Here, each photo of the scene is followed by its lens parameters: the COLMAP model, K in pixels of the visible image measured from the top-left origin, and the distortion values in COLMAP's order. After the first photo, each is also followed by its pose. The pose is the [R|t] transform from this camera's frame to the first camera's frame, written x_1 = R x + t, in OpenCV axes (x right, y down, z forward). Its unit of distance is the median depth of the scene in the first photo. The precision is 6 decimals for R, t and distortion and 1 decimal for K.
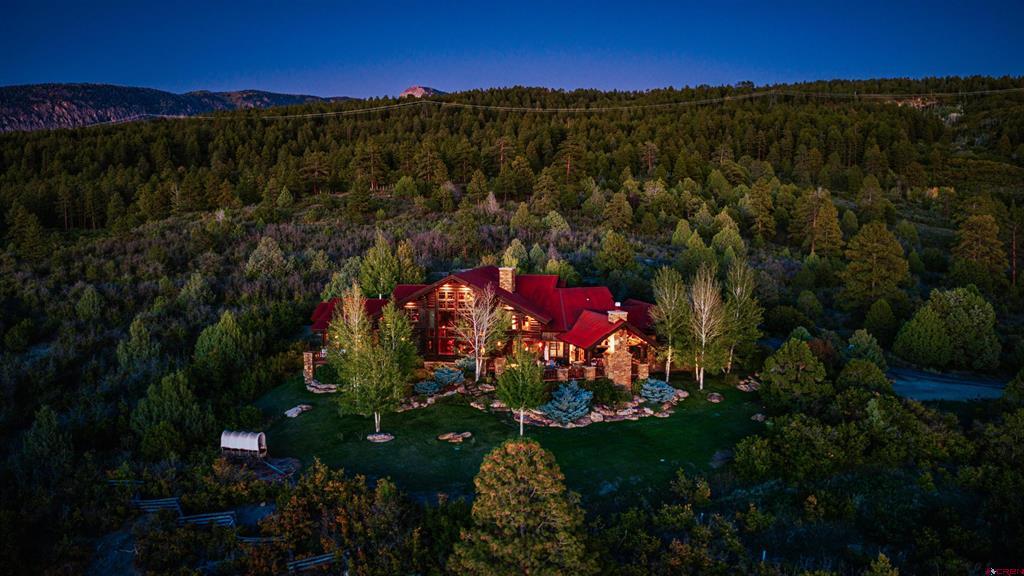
lens RADIAL K [[846.0, 0, 512.3], [0, 846.0, 287.7], [0, 0, 1]] dist [0.015872, -0.033885]
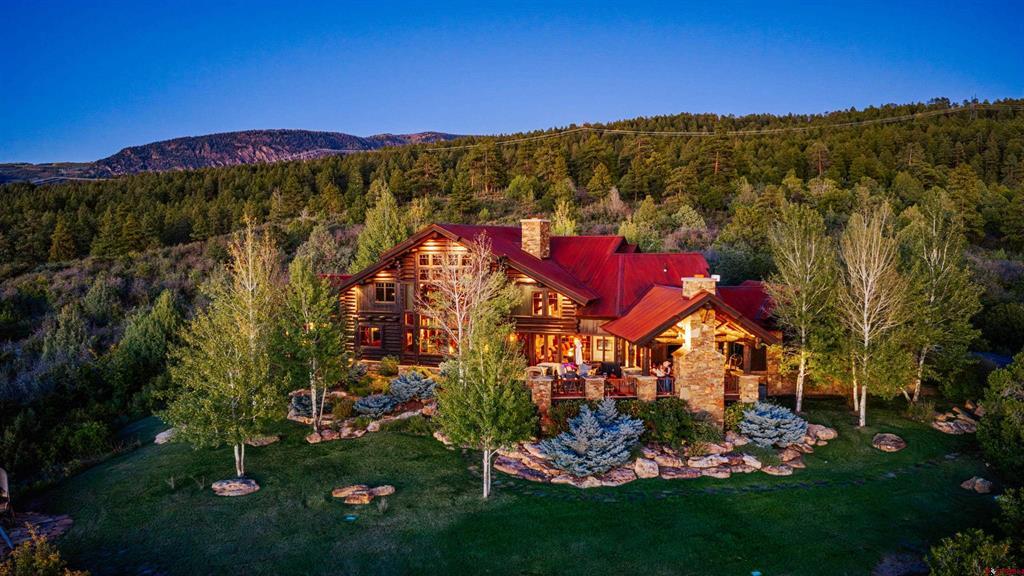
lens RADIAL K [[846.0, 0, 510.4], [0, 846.0, 288.1], [0, 0, 1]] dist [0.015872, -0.033885]
pose [[0.979854, 0.008099, -0.199549, 0.103366], [-0.016366, 0.999073, -0.039817, 0.053208], [0.199041, 0.042281, 0.979079, 0.392318]]
